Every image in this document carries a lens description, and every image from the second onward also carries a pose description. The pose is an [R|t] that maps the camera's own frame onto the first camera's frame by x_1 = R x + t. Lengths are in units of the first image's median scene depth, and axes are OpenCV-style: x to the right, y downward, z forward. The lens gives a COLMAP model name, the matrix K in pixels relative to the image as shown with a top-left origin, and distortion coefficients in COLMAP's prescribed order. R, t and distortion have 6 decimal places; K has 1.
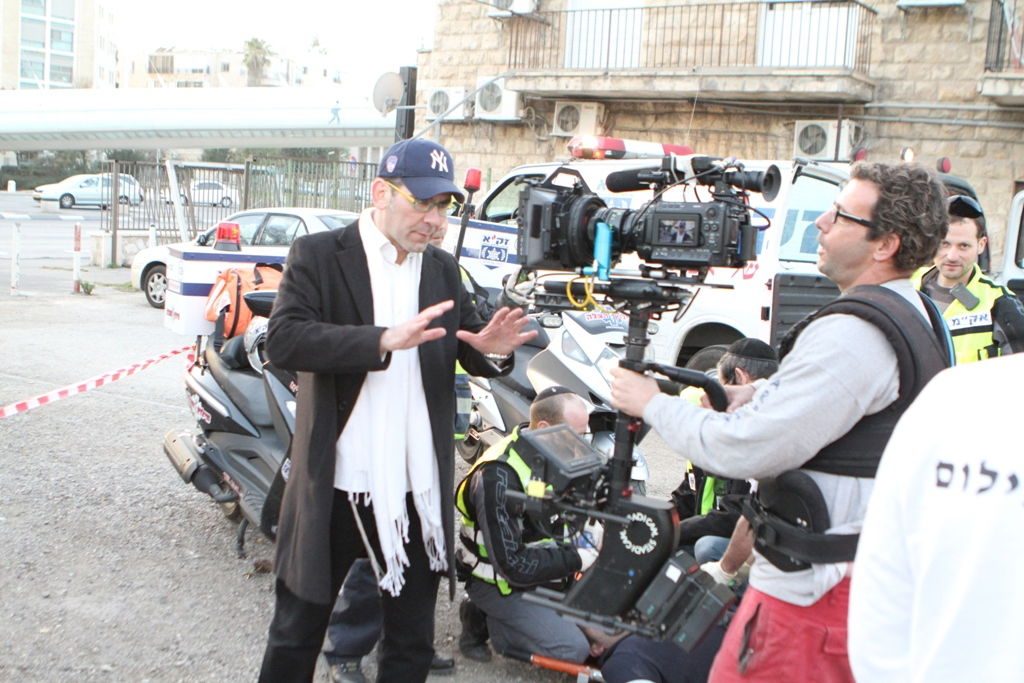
lens RADIAL K [[1121.2, 0, 513.9], [0, 1121.2, 370.8], [0, 0, 1]] dist [-0.151765, 0.154746]
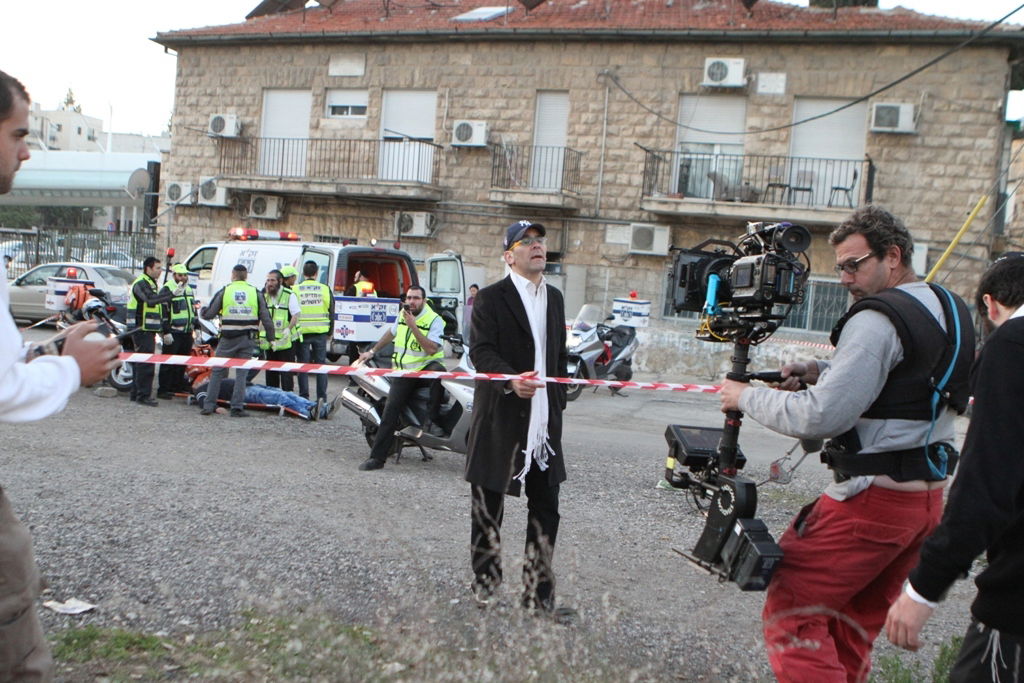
lens RADIAL K [[1121.2, 0, 513.9], [0, 1121.2, 370.8], [0, 0, 1]] dist [-0.151765, 0.154746]
pose [[0.977424, -0.005065, 0.211227, 0.074326], [0.015812, 0.998663, -0.049220, 0.087431], [-0.210695, 0.051449, 0.976197, -0.603770]]
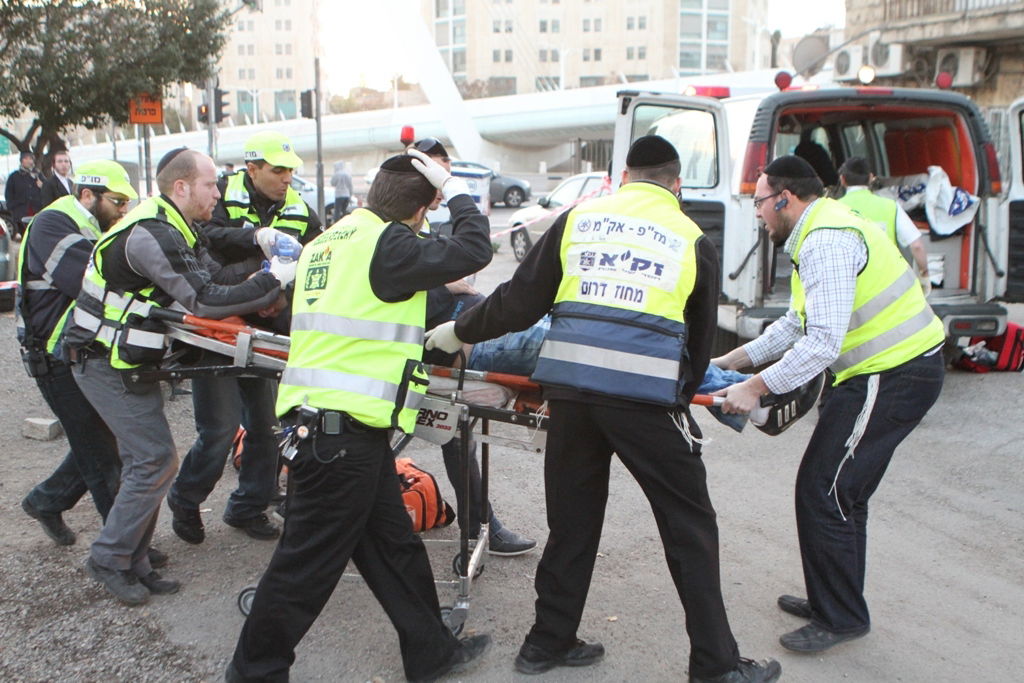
lens RADIAL K [[1121.2, 0, 513.9], [0, 1121.2, 370.8], [0, 0, 1]] dist [-0.151765, 0.154746]
pose [[0.822147, 0.044903, -0.567502, 0.313931], [-0.034318, 0.998981, 0.029327, 0.021236], [0.568241, -0.004636, 0.822849, 0.016275]]
